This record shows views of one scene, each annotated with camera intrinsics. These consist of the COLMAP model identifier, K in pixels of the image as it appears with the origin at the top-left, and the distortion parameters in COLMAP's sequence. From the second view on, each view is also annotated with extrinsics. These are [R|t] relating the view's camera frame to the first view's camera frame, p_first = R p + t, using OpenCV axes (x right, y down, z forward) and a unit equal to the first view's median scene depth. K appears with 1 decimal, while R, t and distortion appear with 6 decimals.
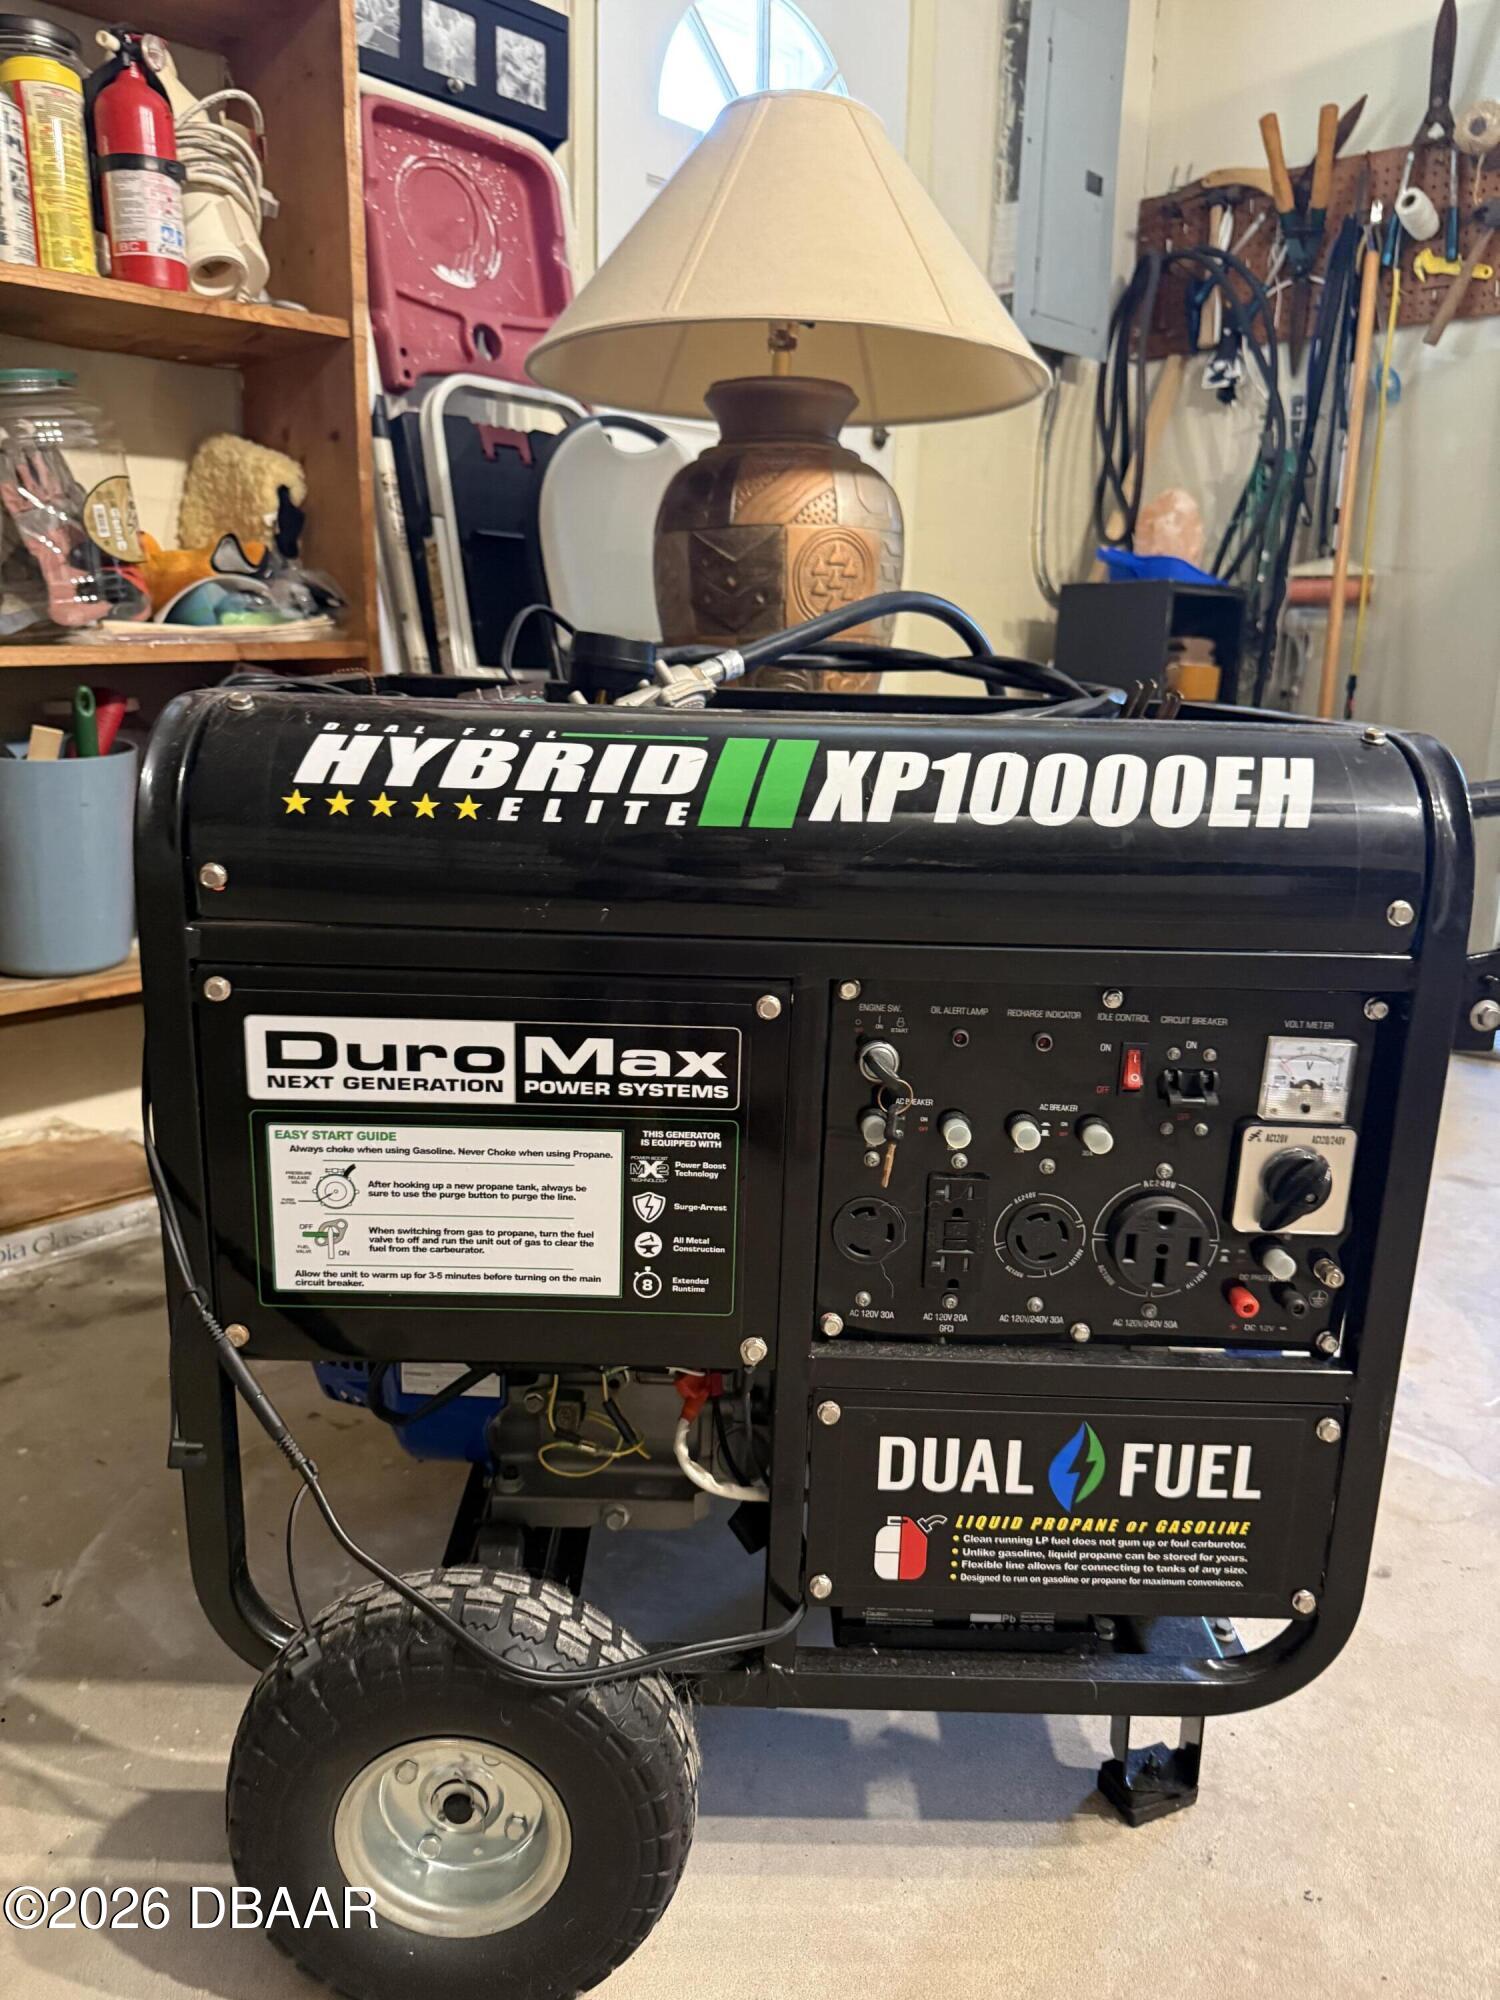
lens RADIAL K [[1395.9, 0, 743.3], [0, 1395.9, 990.9], [0, 0, 1]] dist [0.139125, -0.336618]
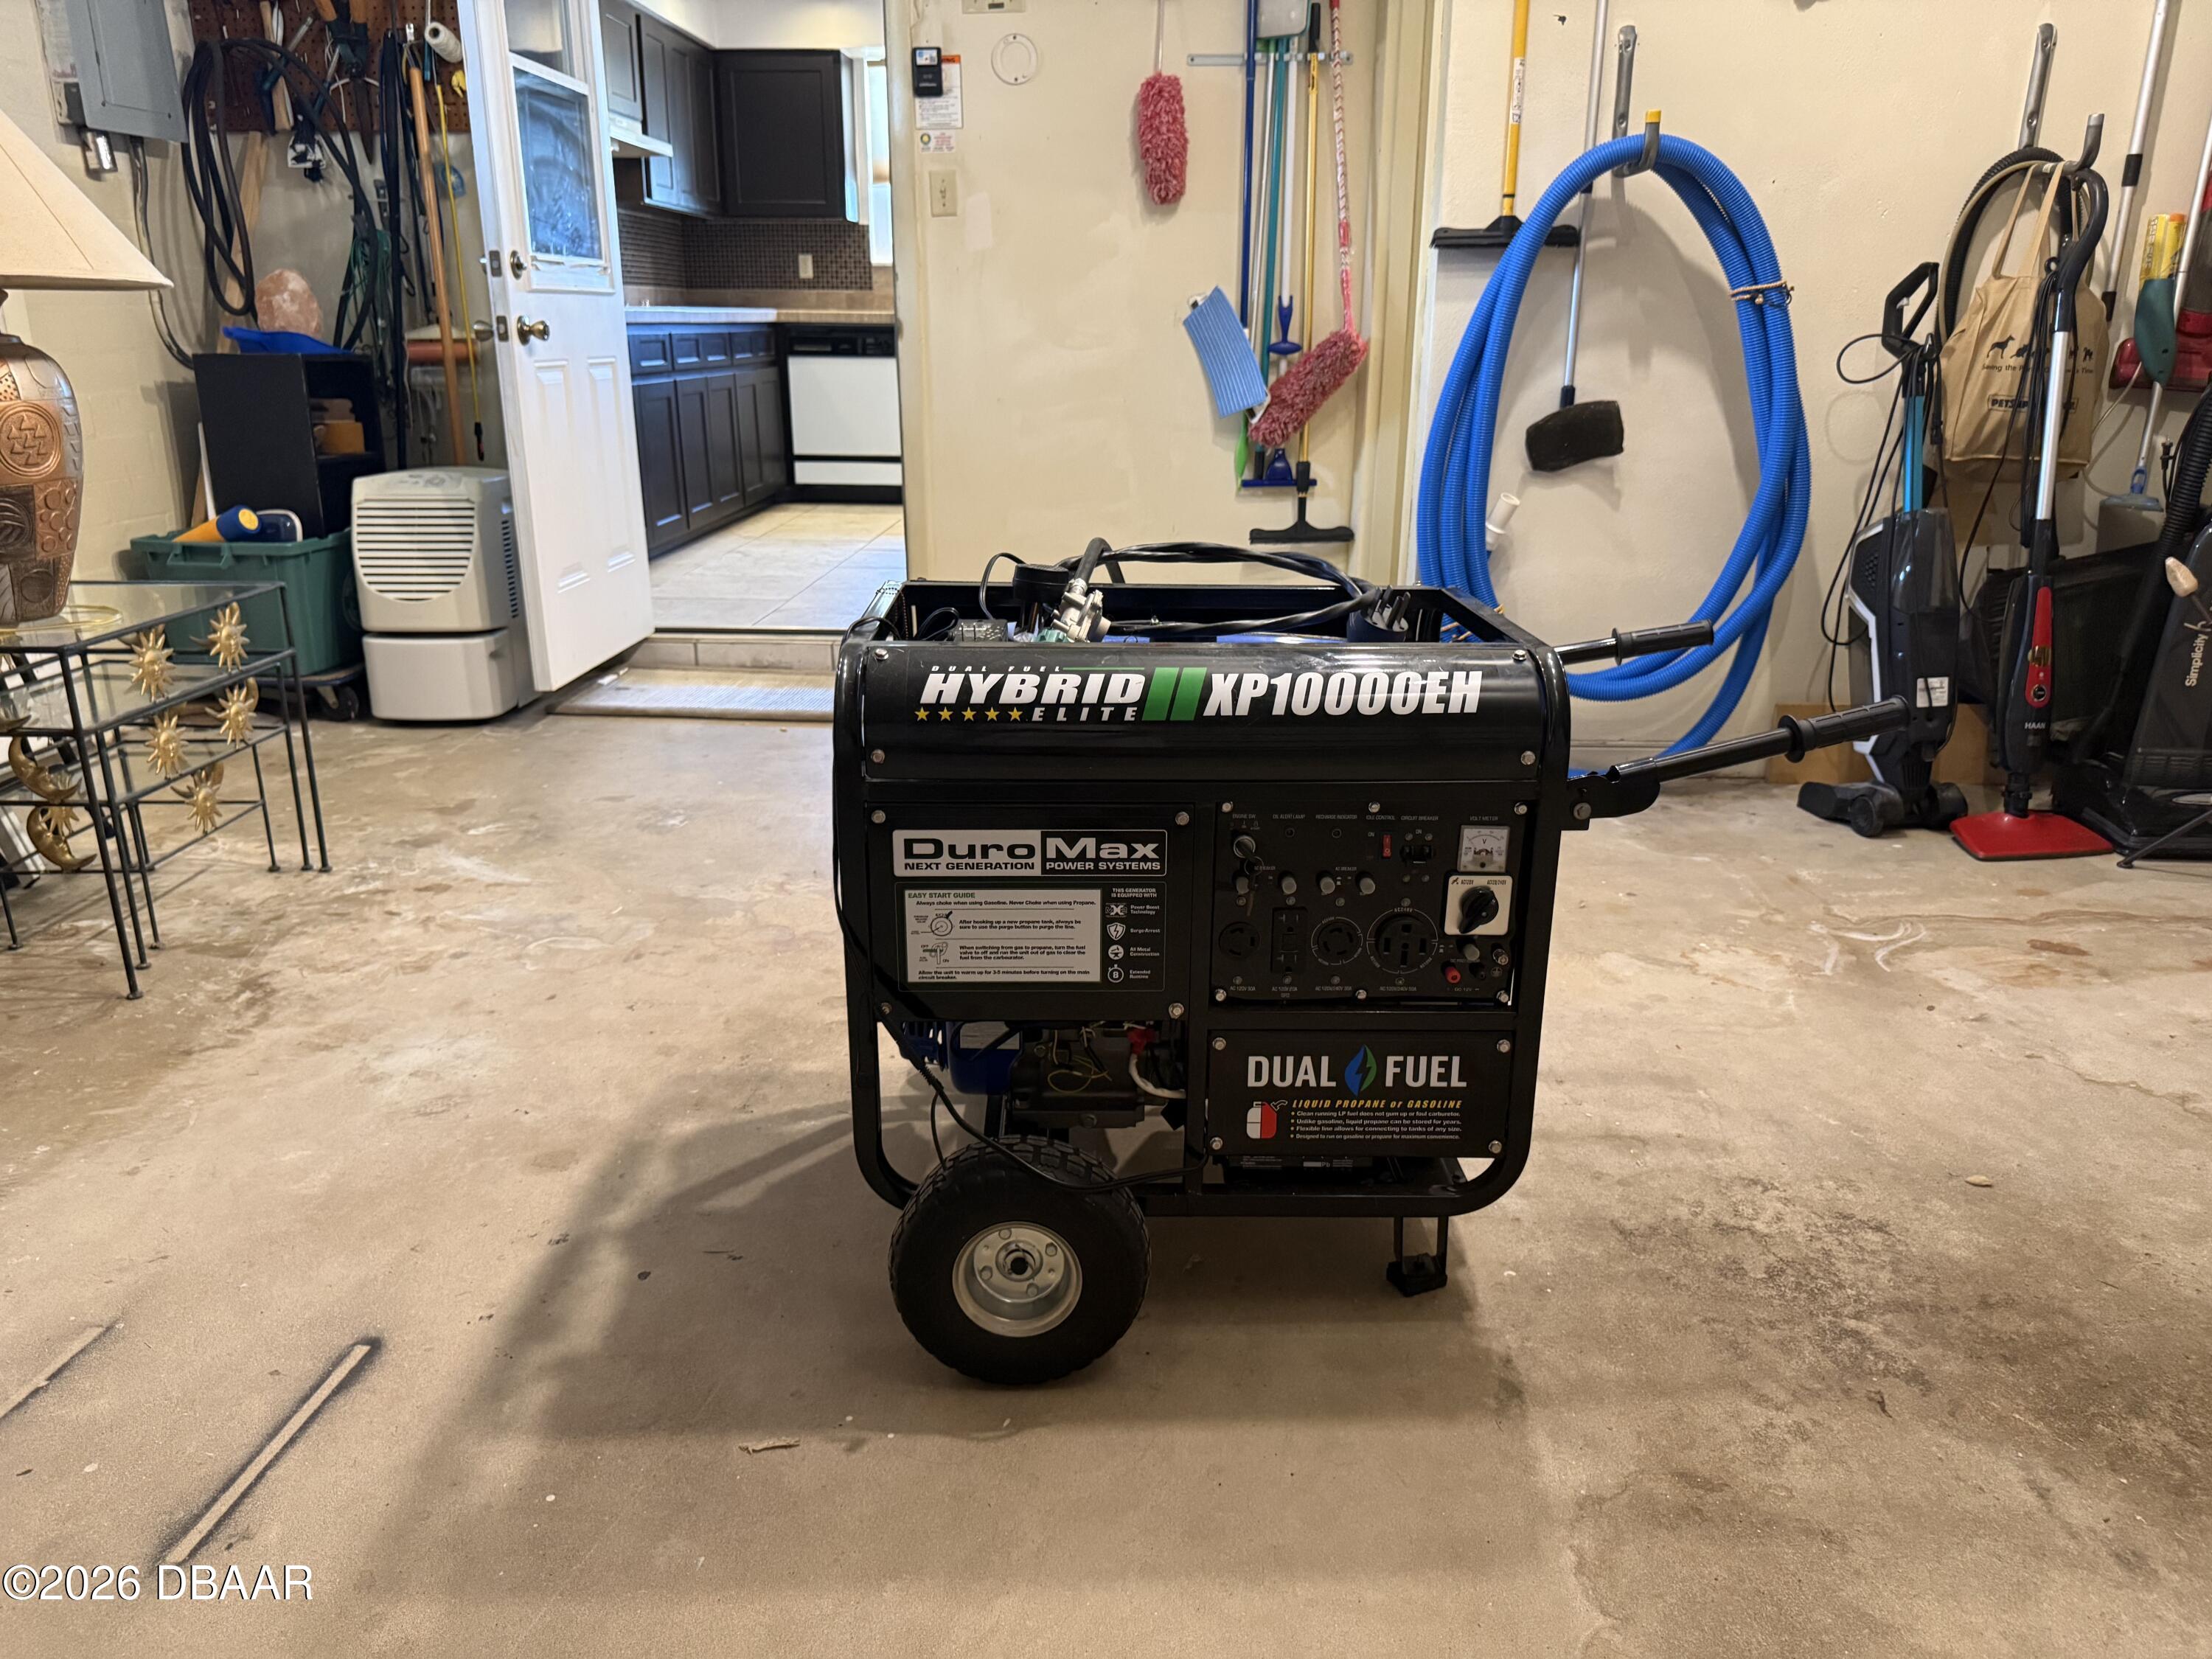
lens RADIAL K [[1594.2, 0, 1111.3], [0, 1594.2, 832.0], [0, 0, 1]] dist [-0.007702, -0.006985]
pose [[0.999544, -0.027136, 0.013264, -0.097712], [0.026088, 0.996945, 0.073622, -0.119881], [-0.015221, -0.073242, 0.997198, -1.006483]]
